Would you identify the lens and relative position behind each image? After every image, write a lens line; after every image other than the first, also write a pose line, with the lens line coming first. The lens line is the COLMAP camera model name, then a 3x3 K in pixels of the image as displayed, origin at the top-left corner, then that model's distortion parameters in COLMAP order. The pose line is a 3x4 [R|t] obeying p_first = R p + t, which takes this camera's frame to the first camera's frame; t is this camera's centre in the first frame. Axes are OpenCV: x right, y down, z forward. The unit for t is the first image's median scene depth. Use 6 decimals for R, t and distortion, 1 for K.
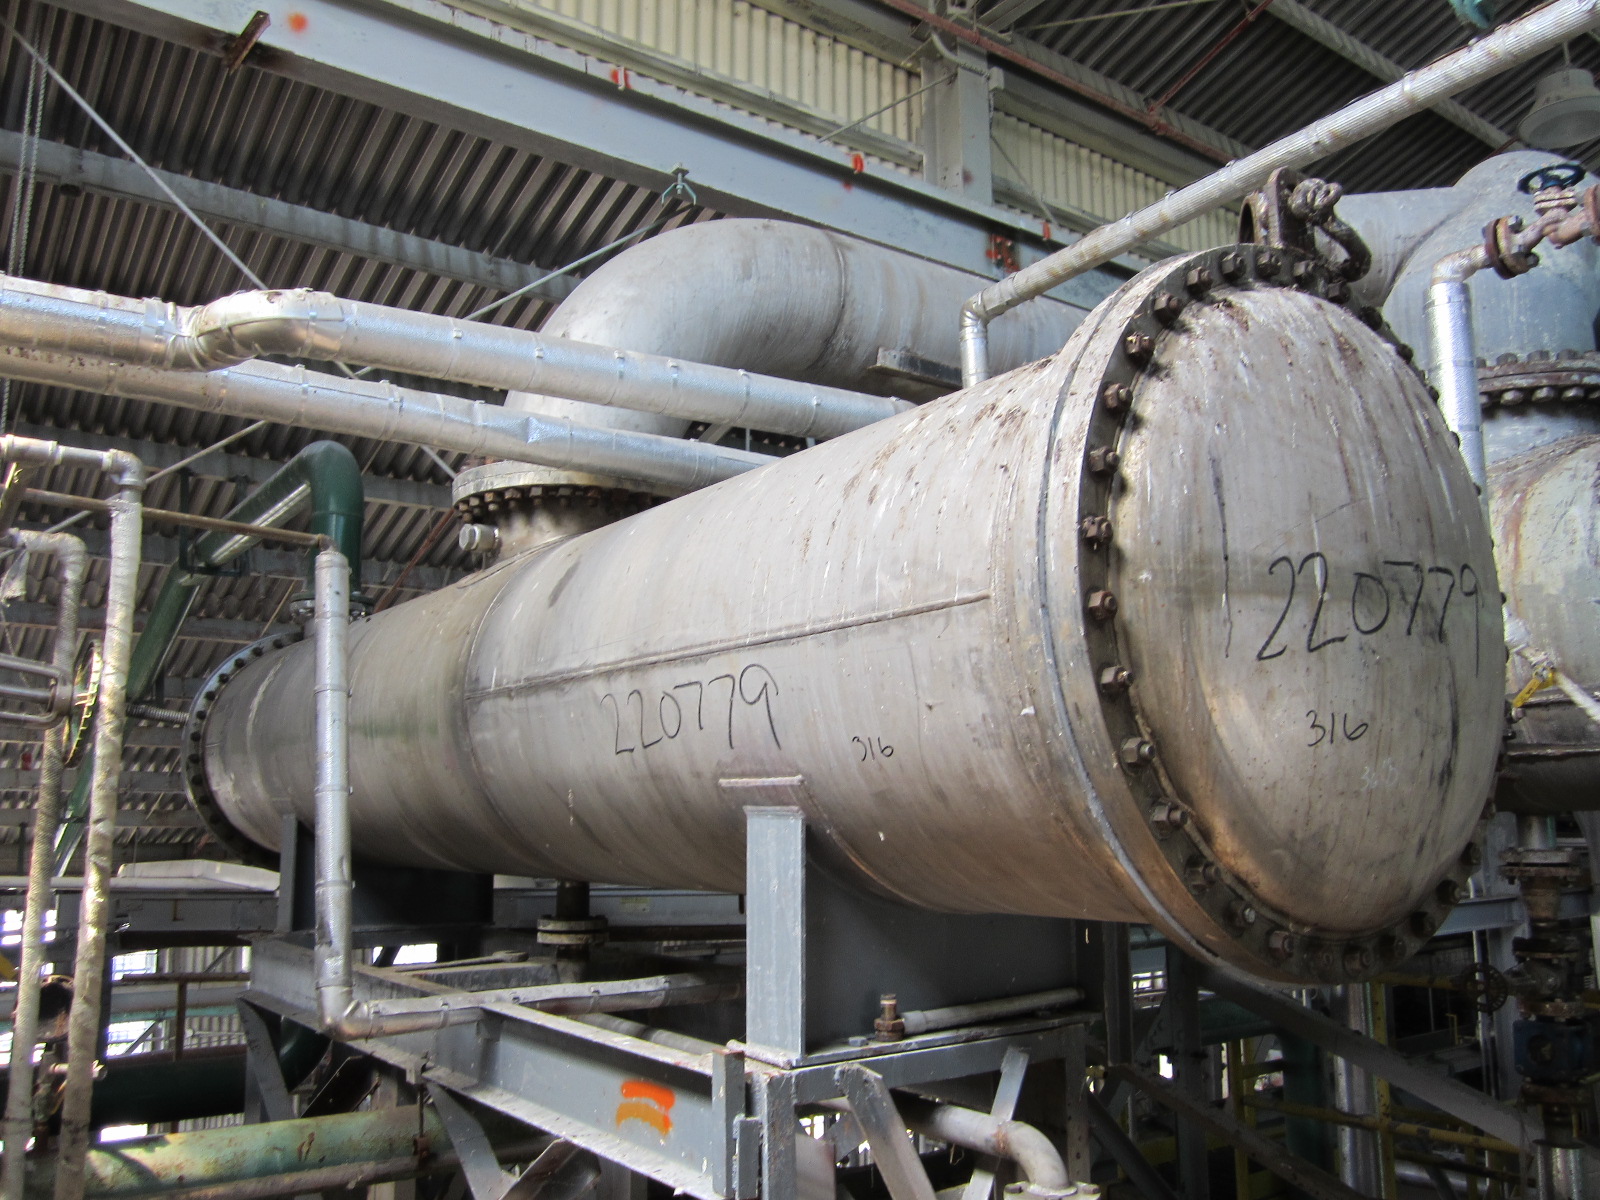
lens RADIAL K [[1275.1, 0, 800.6], [0, 1275.1, 423.2], [0, 0, 1]] dist [-0.042702, 0.001434]
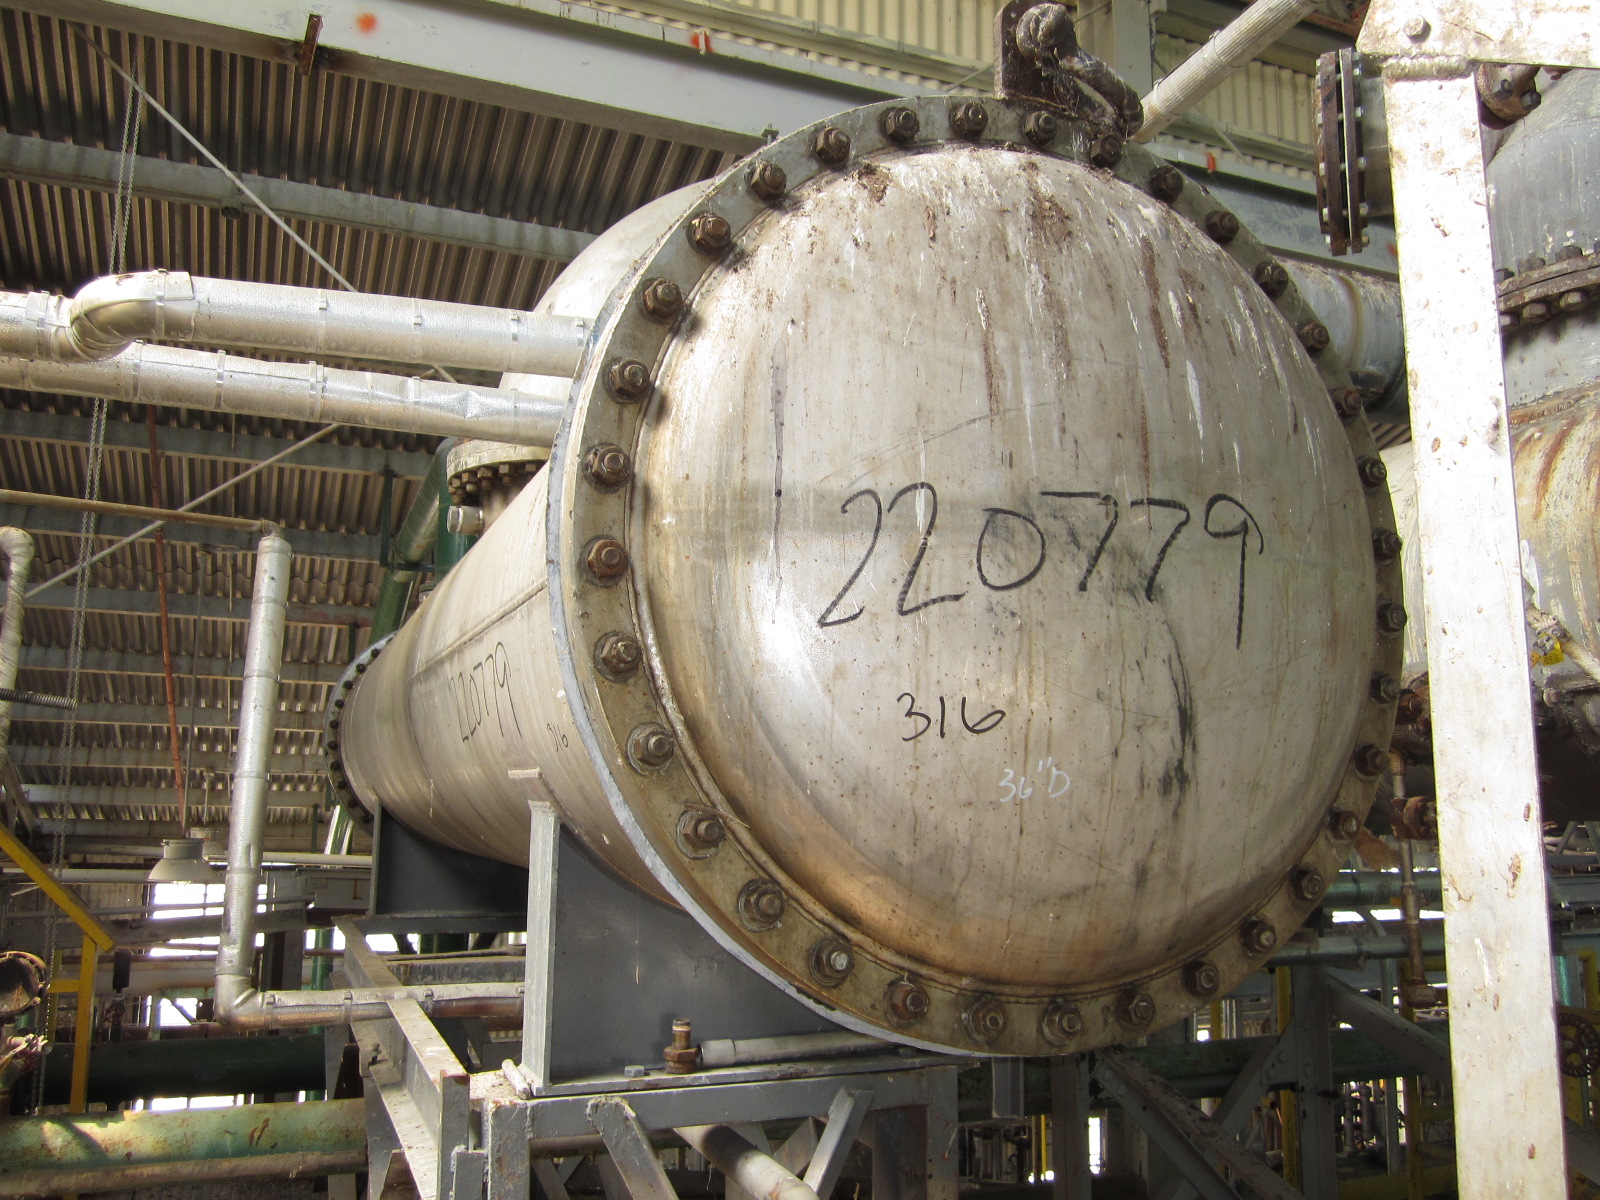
lens RADIAL K [[1284.1, 0, 801.7], [0, 1284.1, 435.8], [0, 0, 1]] dist [-0.042039, 0.000415]
pose [[0.971405, -0.050467, -0.232001, 0.413168], [0.055226, 0.998375, 0.014060, 0.047922], [0.230915, -0.026471, 0.972614, 0.197227]]
